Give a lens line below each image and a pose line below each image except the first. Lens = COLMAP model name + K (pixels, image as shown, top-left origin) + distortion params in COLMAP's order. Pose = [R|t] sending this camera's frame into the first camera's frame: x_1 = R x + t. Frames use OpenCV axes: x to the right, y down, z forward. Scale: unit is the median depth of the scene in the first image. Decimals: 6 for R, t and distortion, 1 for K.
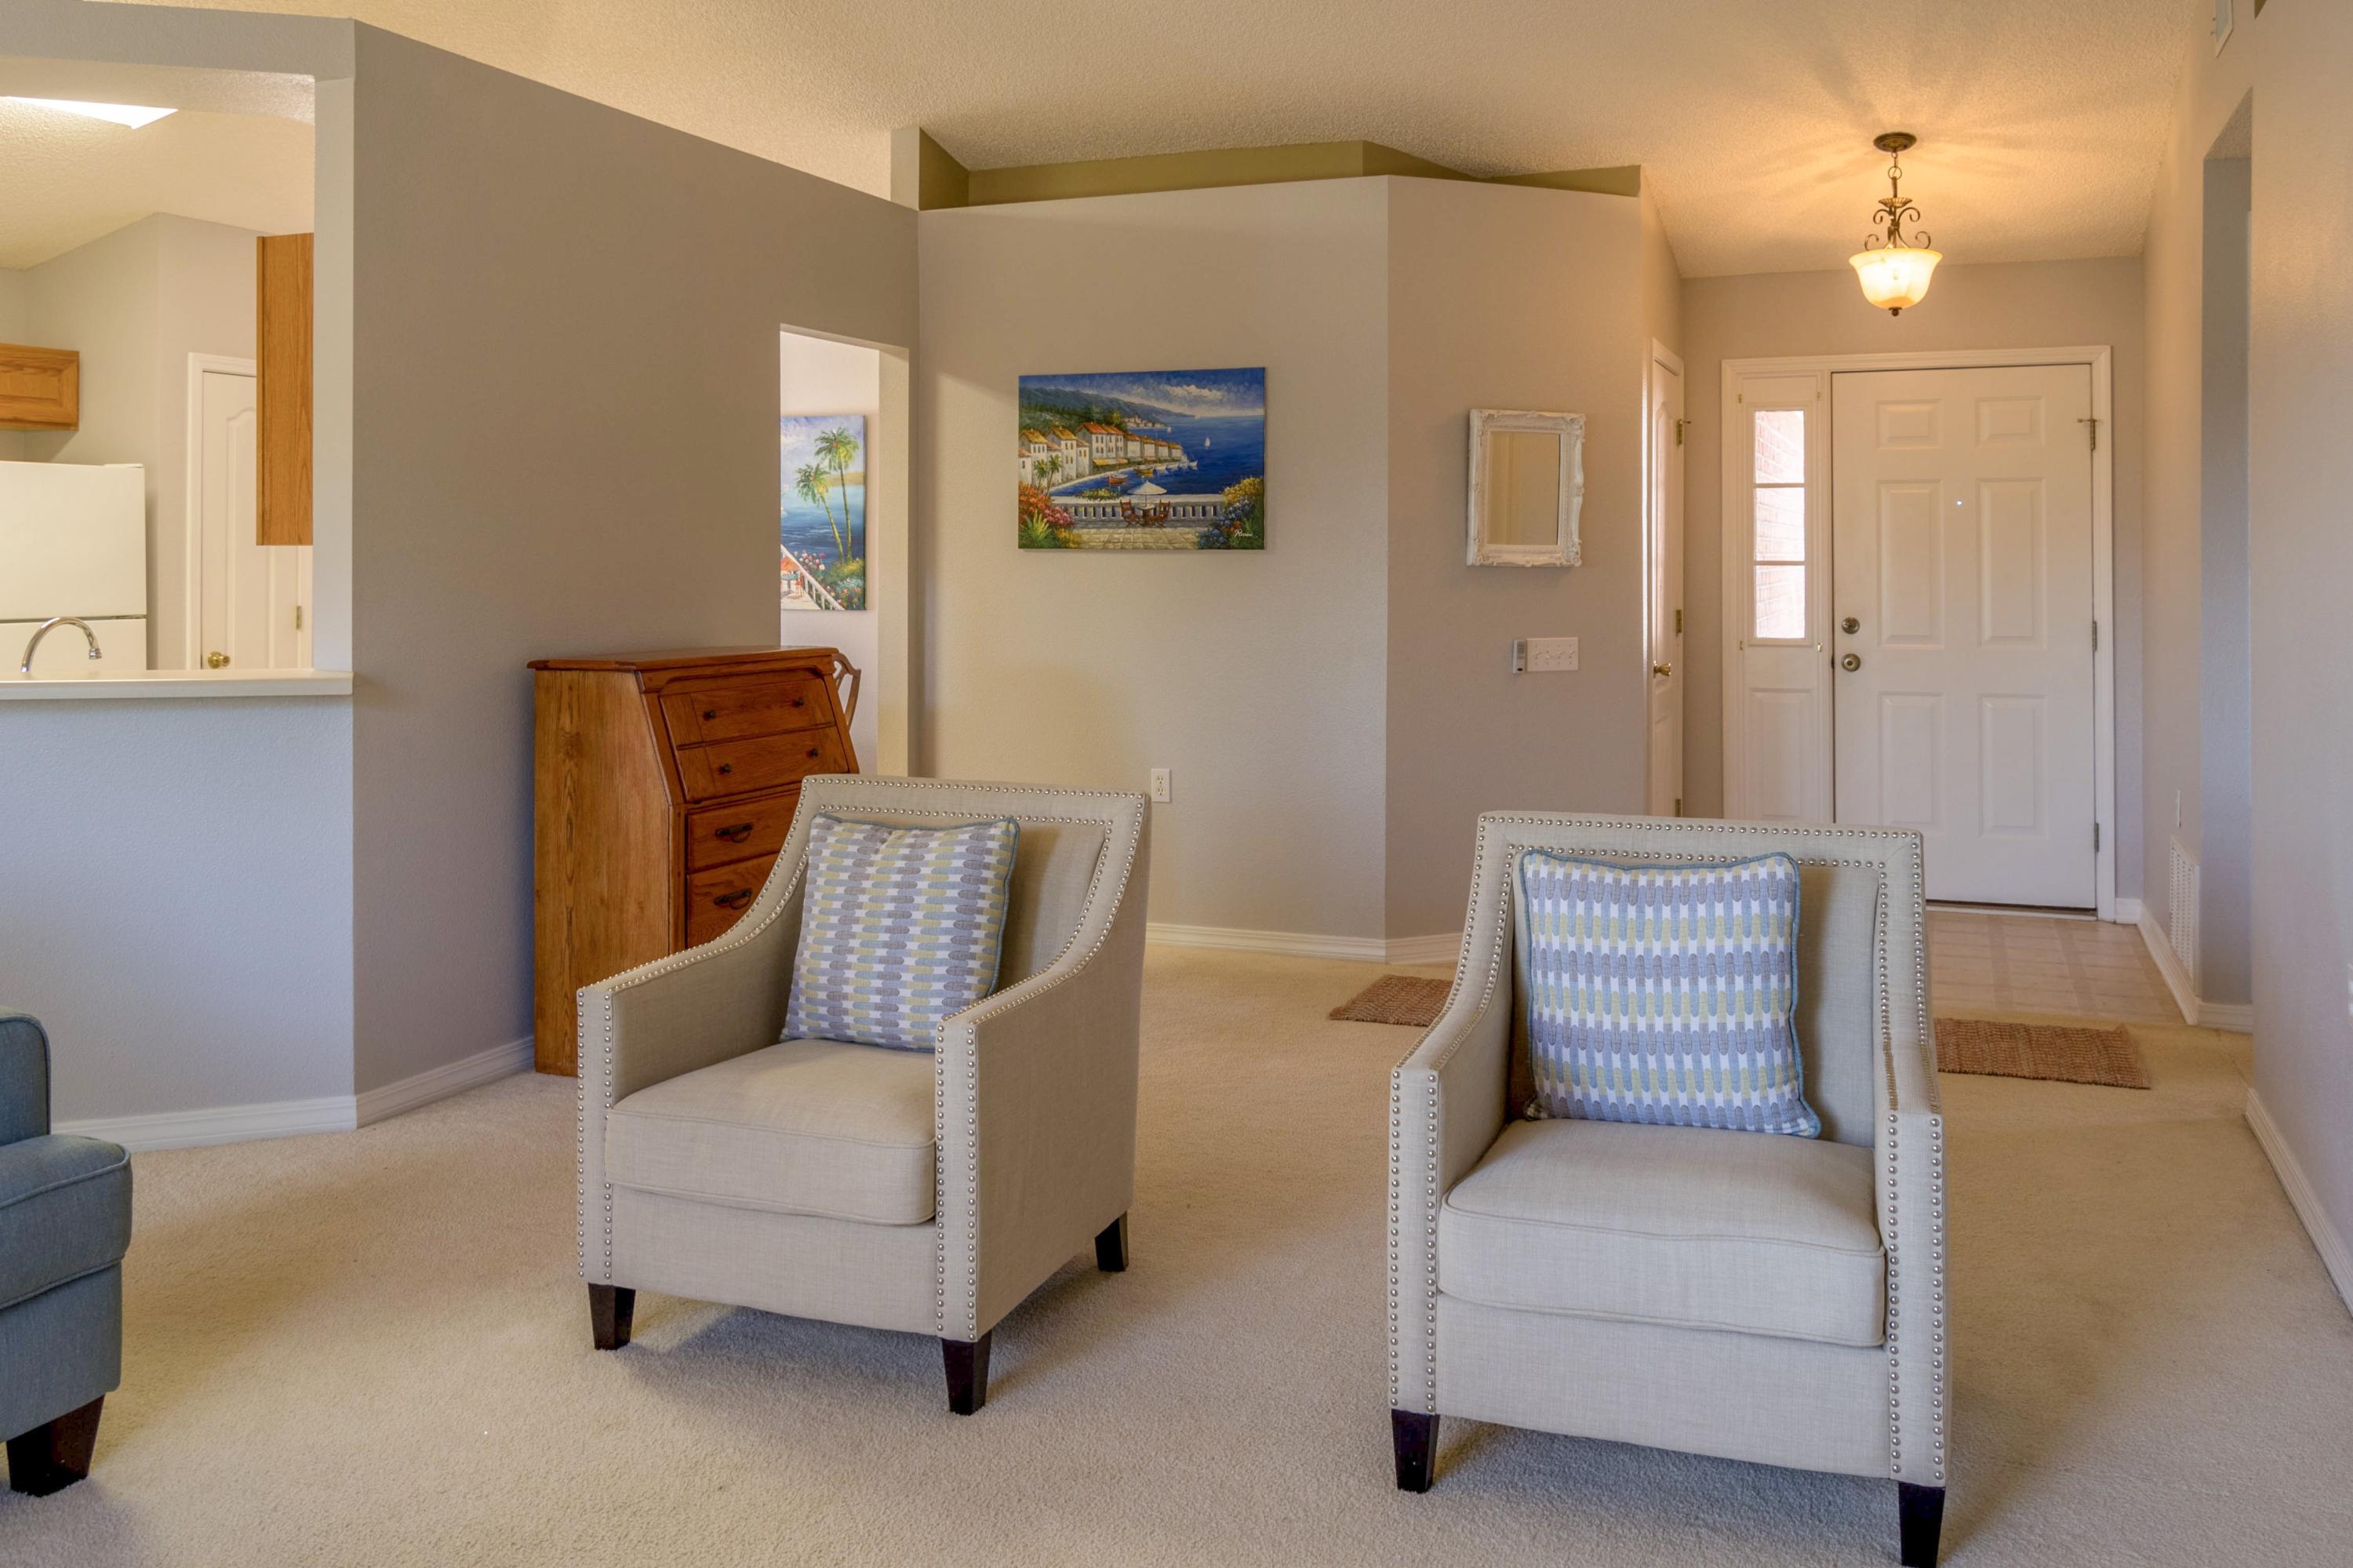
lens RADIAL K [[1854.9, 0, 1176.5], [0, 1854.9, 784.0], [0, 0, 1]] dist [0.009257, 0.003919]
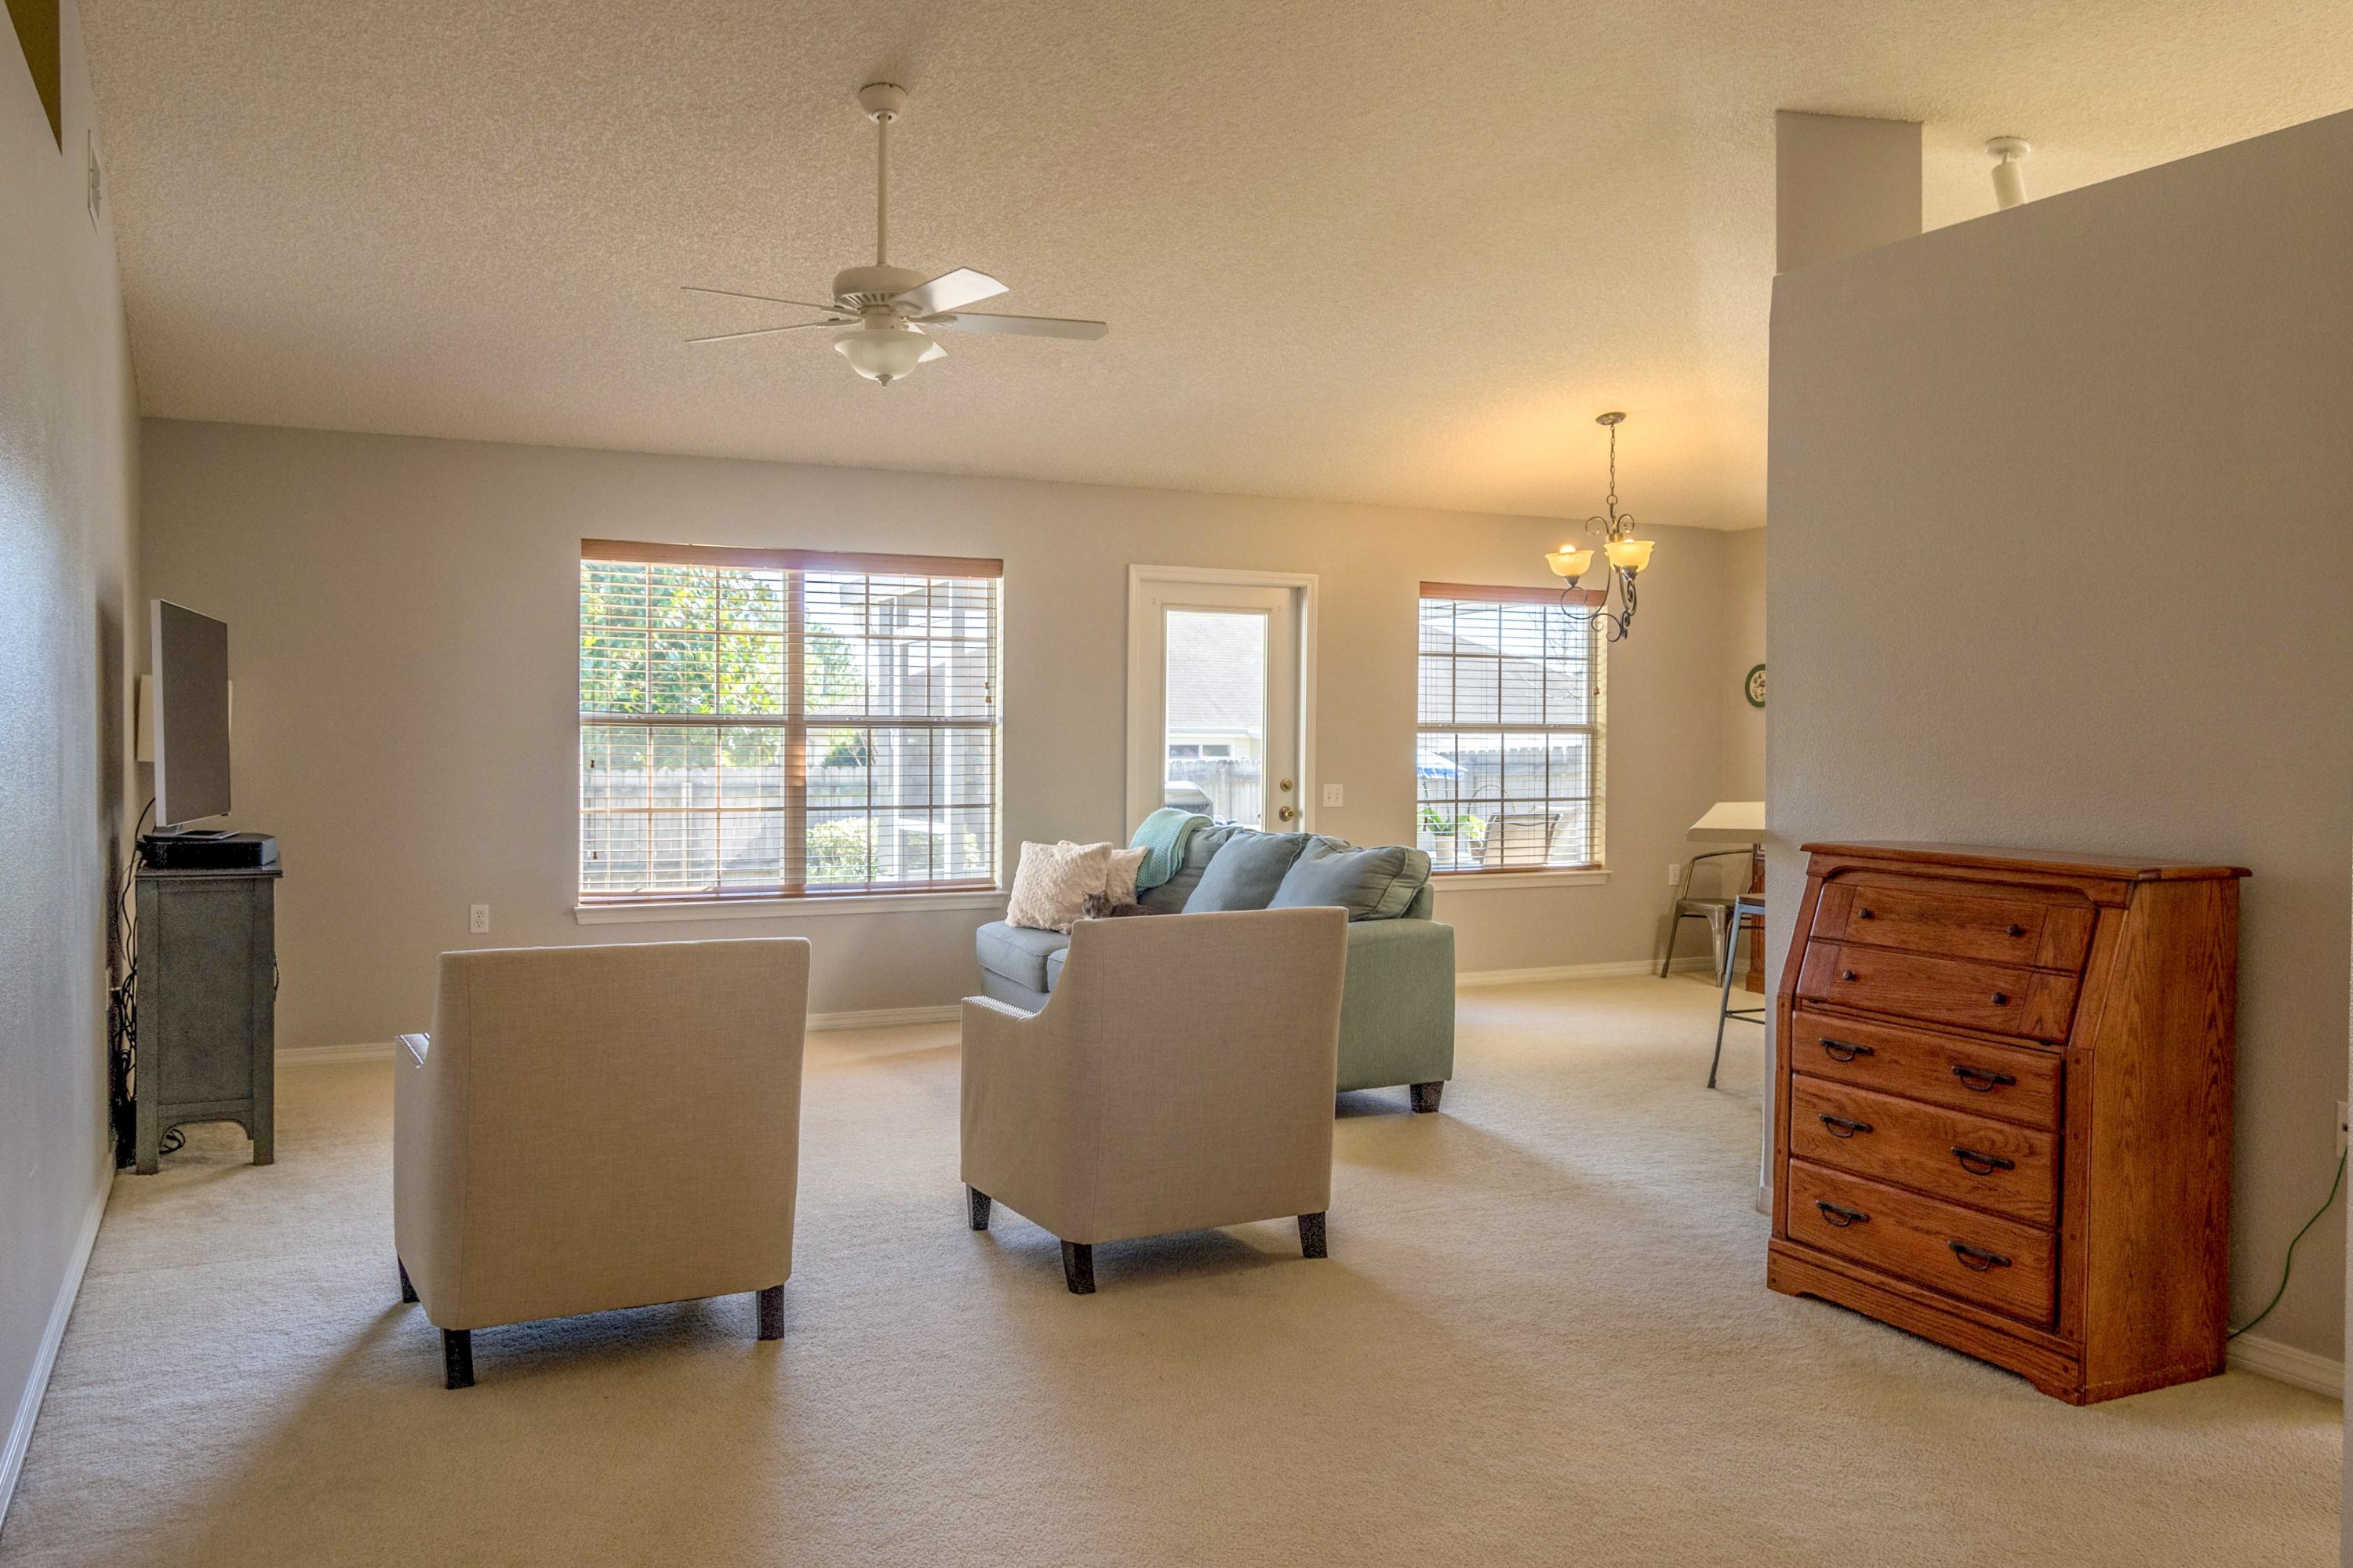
lens RADIAL K [[1854.9, 0, 1176.5], [0, 1854.9, 784.0], [0, 0, 1]] dist [0.009257, 0.003919]
pose [[-0.673591, 0.016356, -0.738923, 0.615360], [-0.095731, 0.989403, 0.109167, -0.162190], [0.732878, 0.144272, -0.664887, 1.330316]]
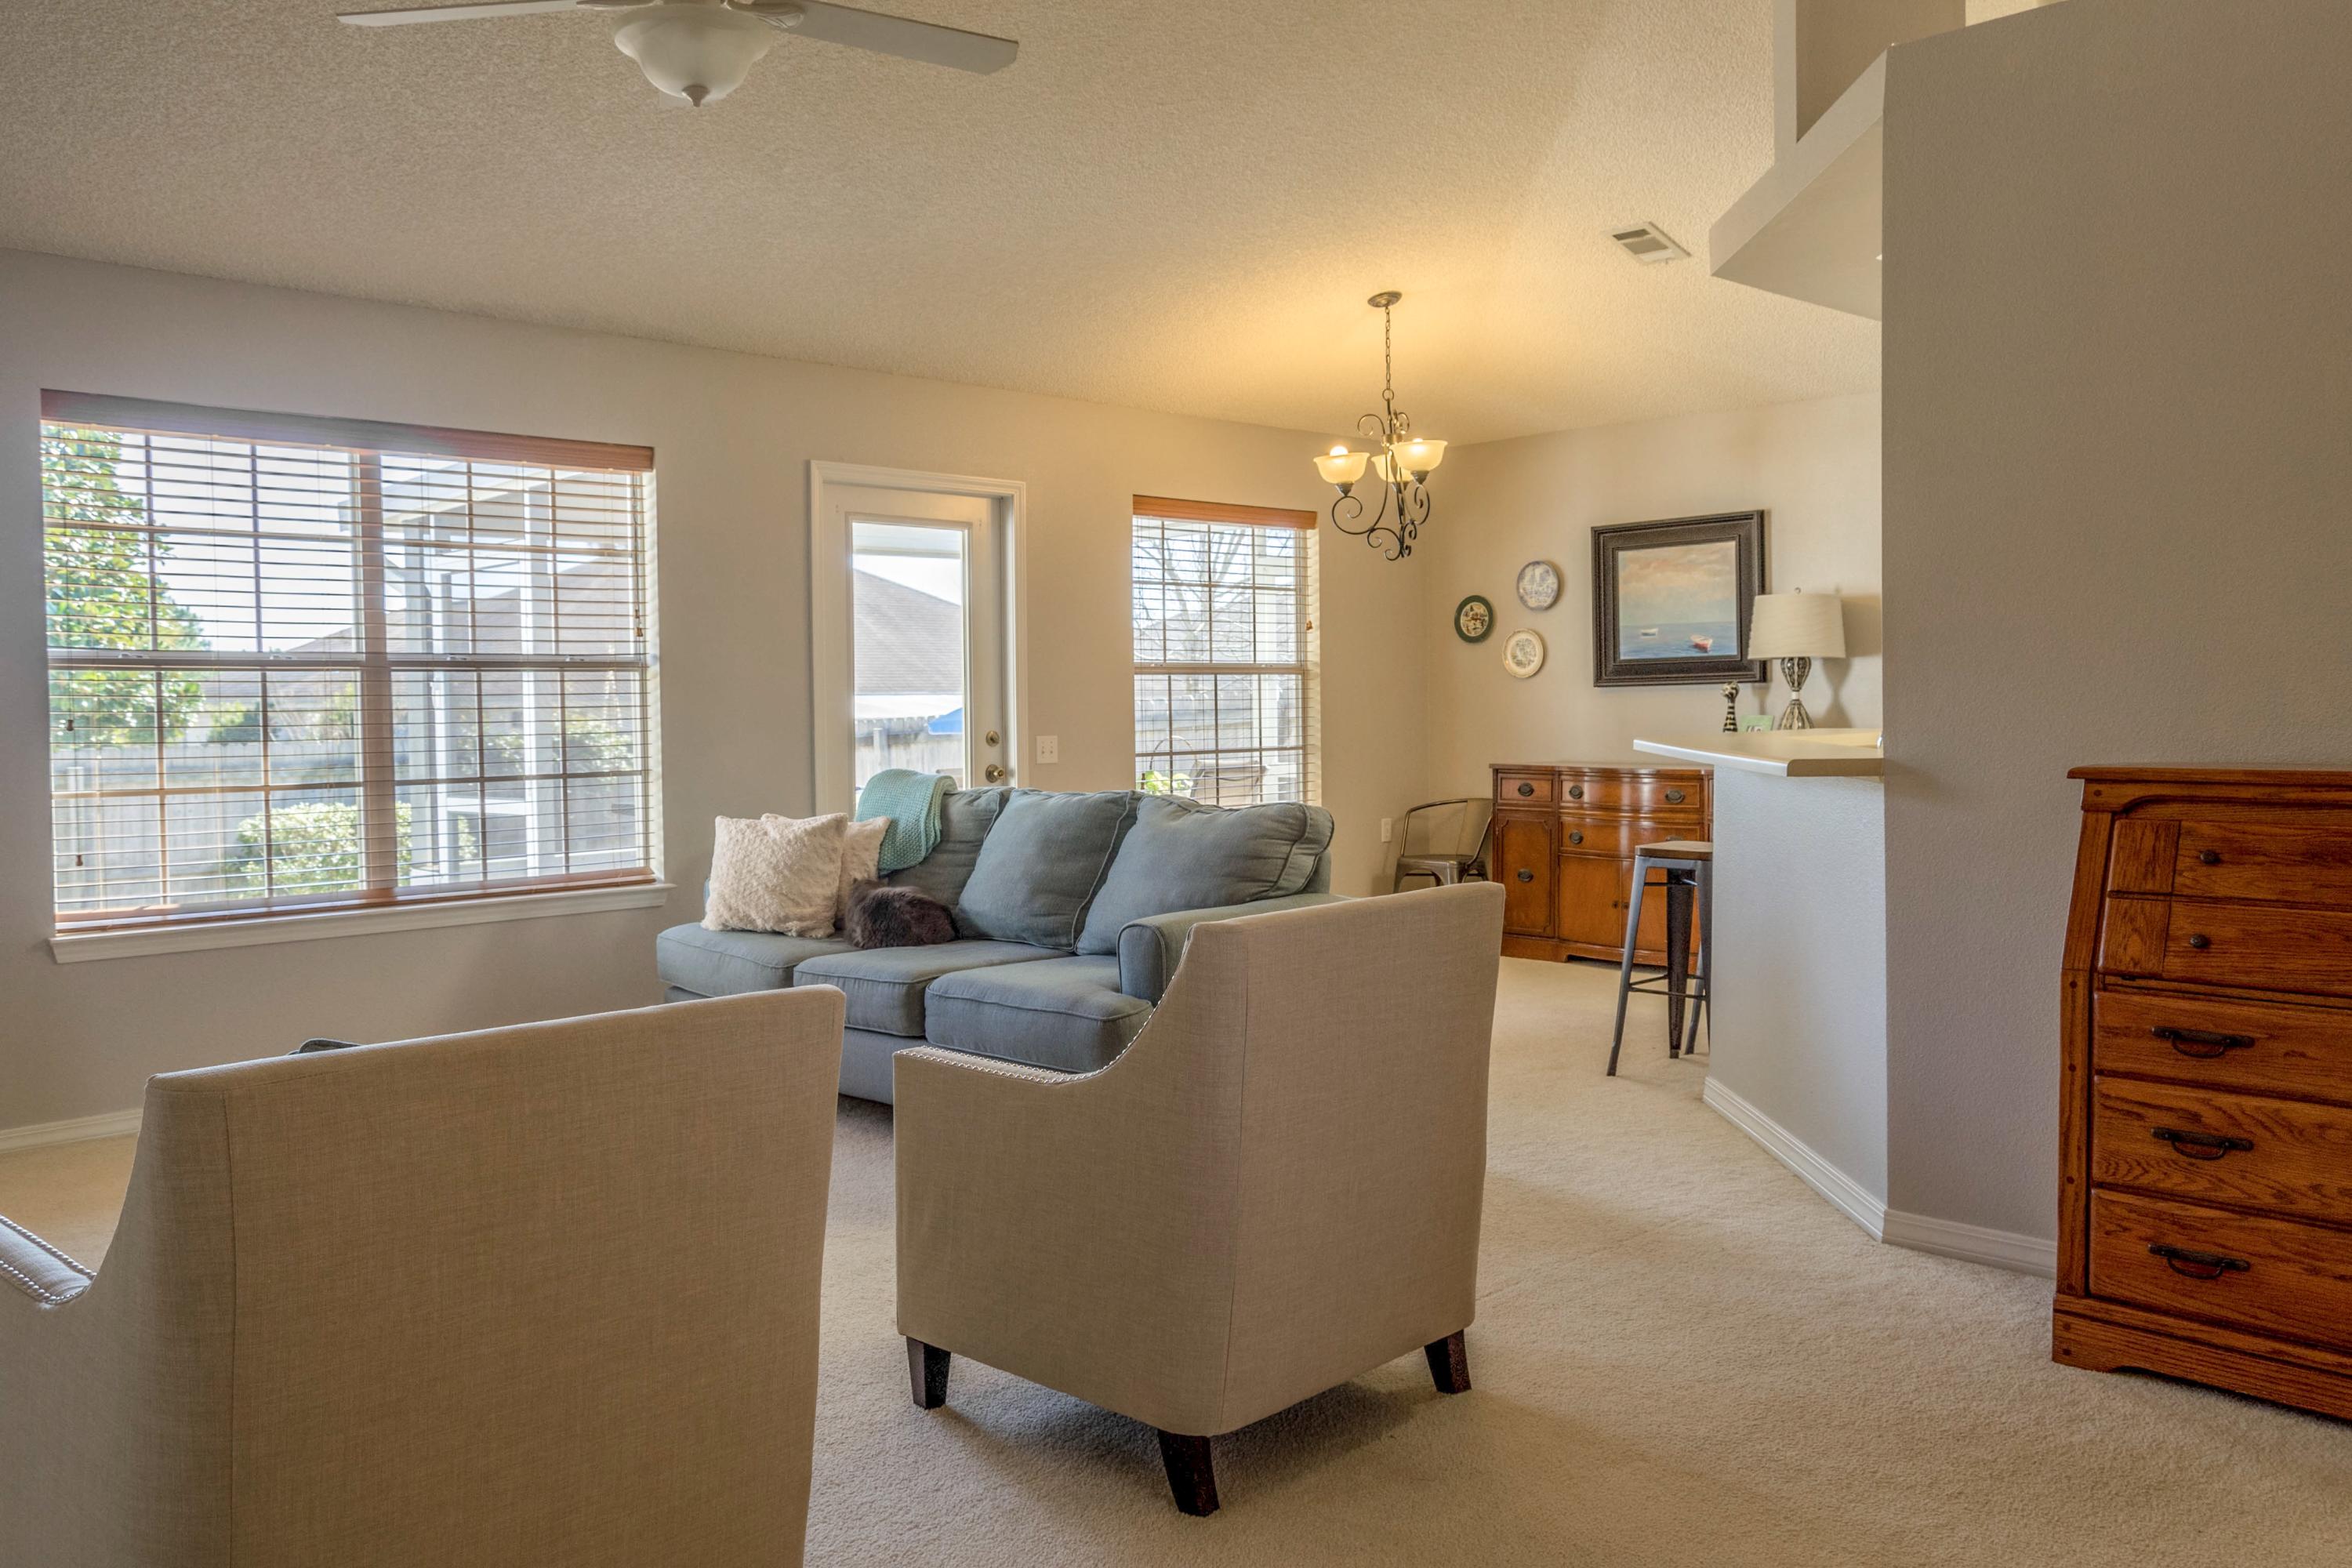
lens RADIAL K [[1854.1, 0, 1176.0], [0, 1854.1, 784.0], [0, 0, 1]] dist [0.009257, 0.003919]
pose [[-0.411878, 0.045663, -0.910094, 0.495489], [-0.098043, 0.990725, 0.094080, -0.088645], [0.905949, 0.127978, -0.403581, 0.926003]]
